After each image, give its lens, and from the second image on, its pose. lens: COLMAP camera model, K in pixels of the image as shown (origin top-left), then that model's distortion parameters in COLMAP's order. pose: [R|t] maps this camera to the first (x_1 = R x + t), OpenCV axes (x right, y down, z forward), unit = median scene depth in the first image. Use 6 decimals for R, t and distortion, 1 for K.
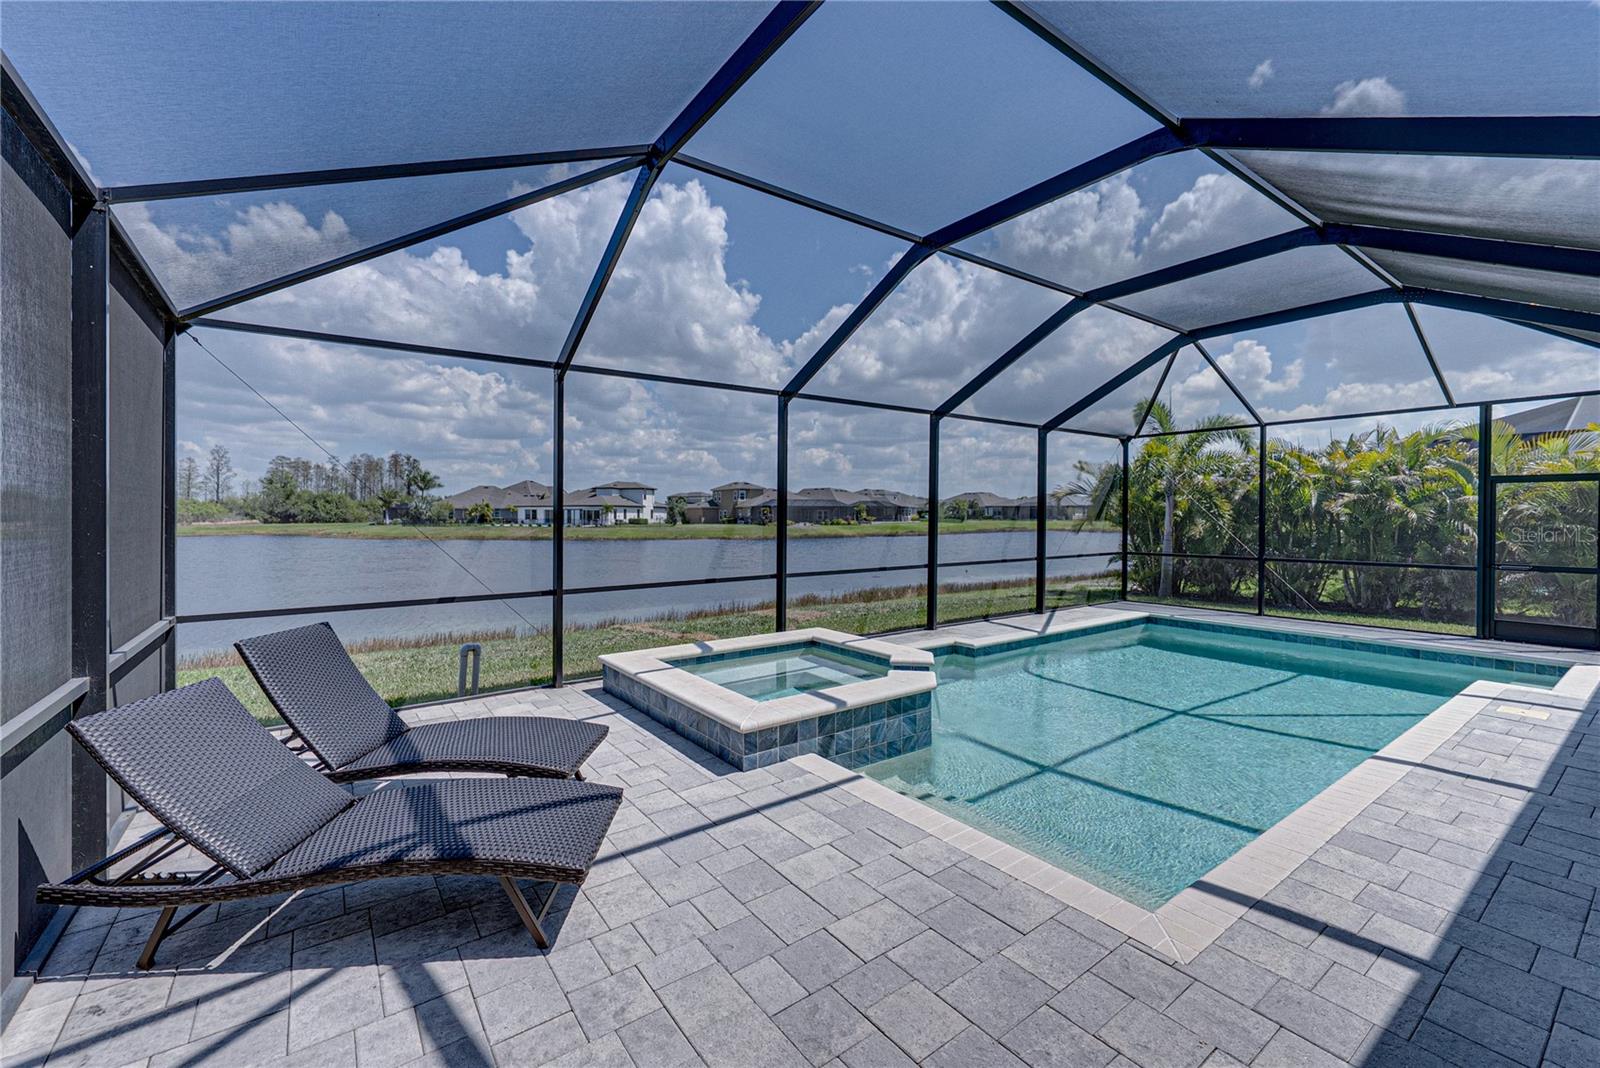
lens RADIAL K [[643.0, 0, 785.1], [0, 643.0, 525.1], [0, 0, 1]] dist [-0.011183, 0.000460]
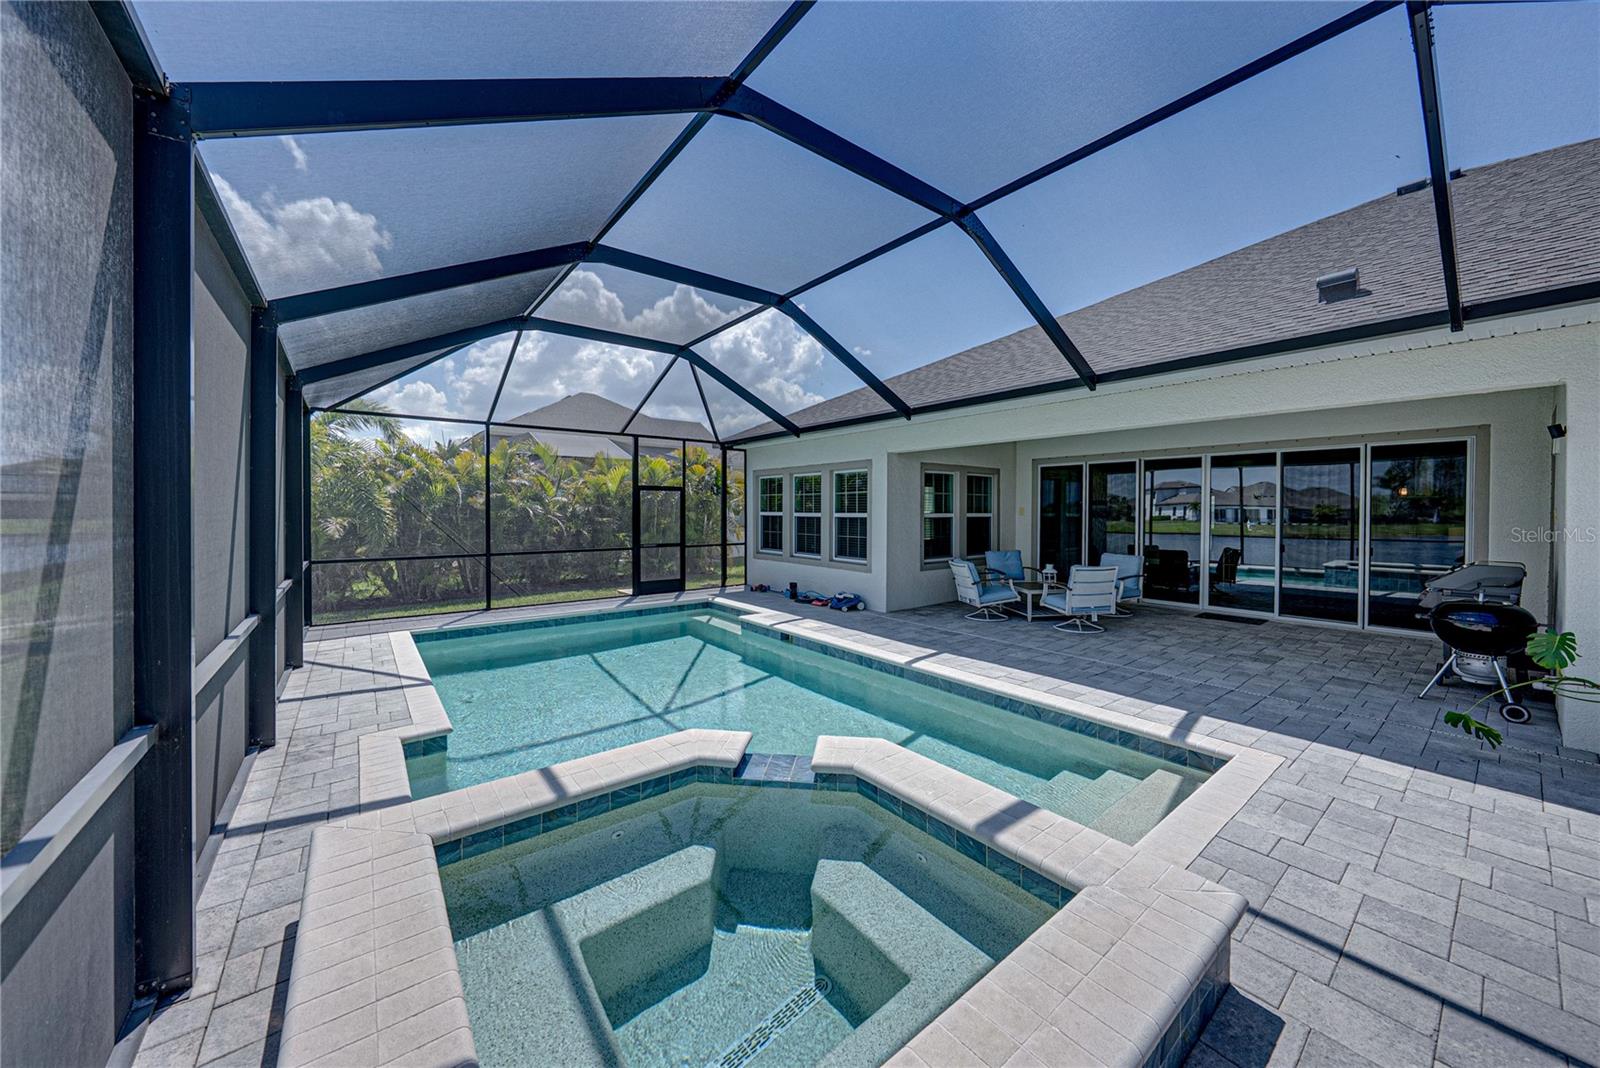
lens RADIAL K [[566.0, 0, 831.8], [0, 566.0, 520.1], [0, 0, 1]] dist [-0.002641, -0.000002]
pose [[-0.051079, -0.016131, 0.998564, -0.195397], [0.016695, 0.999716, 0.017003, -0.010315], [-0.998555, 0.017539, -0.050795, 0.502879]]
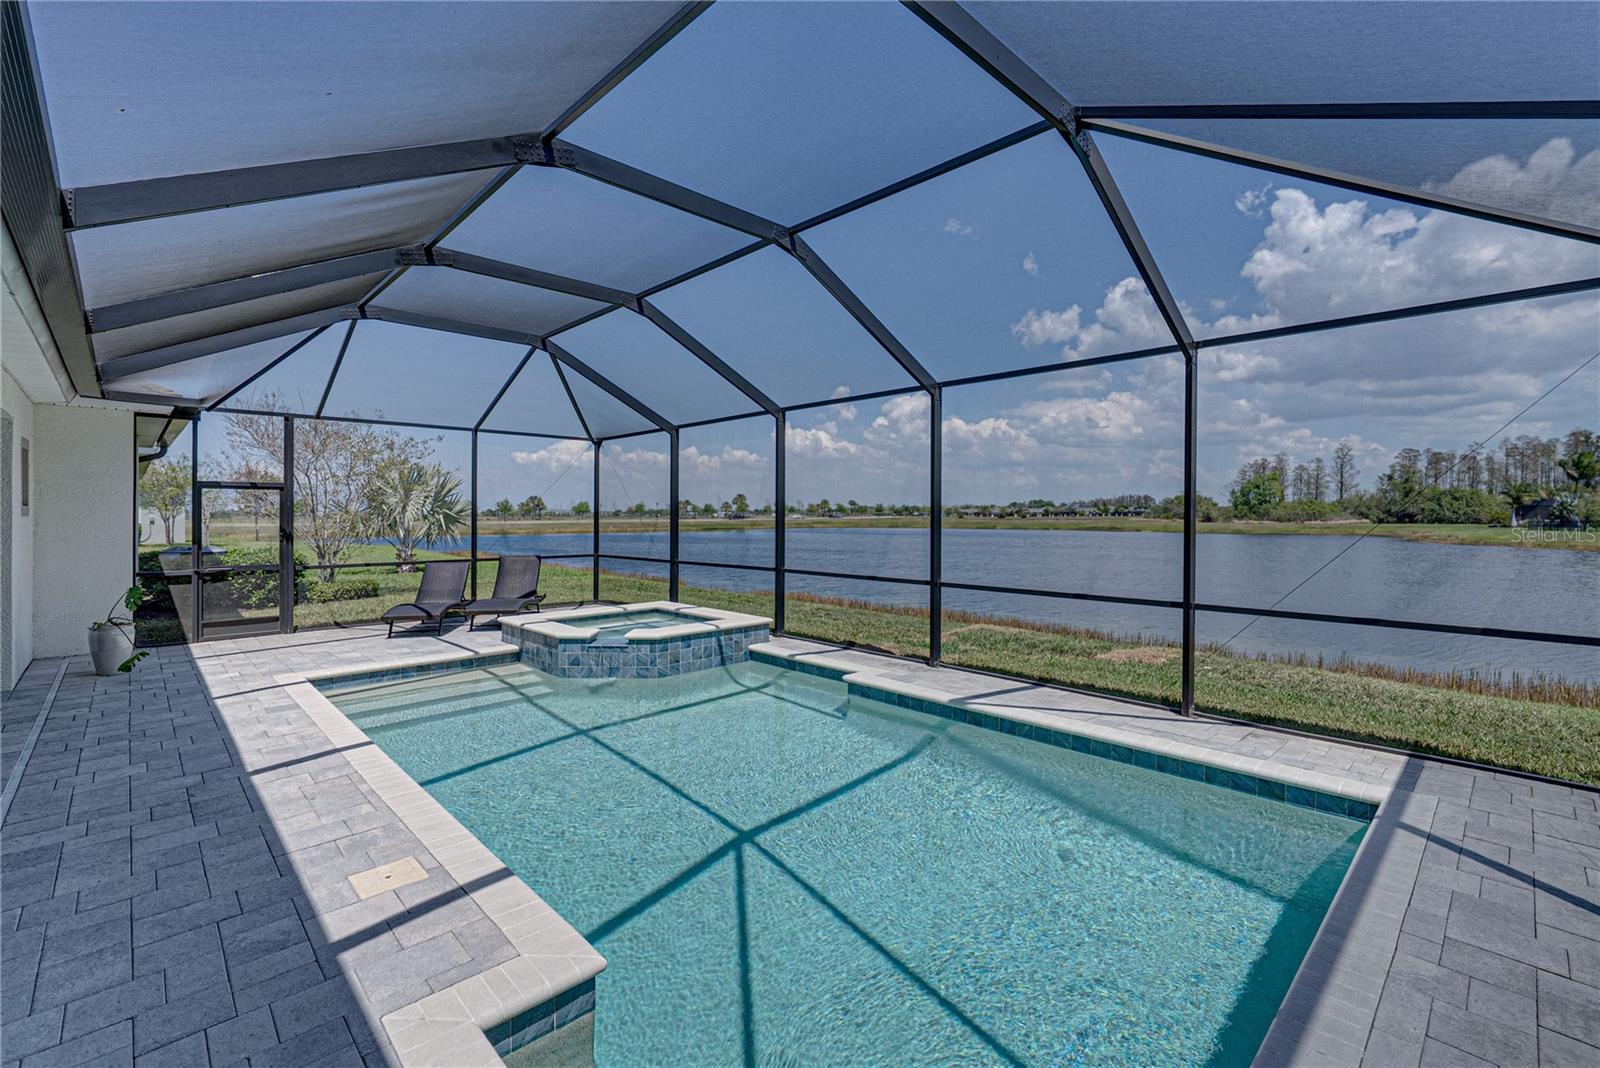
lens RADIAL K [[704.5, 0, 812.6], [0, 704.5, 522.7], [0, 0, 1]] dist [0.015525, -0.001587]
pose [[0.147953, 0.012493, -0.988915, 0.879231], [-0.016607, 0.999811, 0.010146, -0.013933], [0.988855, 0.014922, 0.148132, 0.611622]]
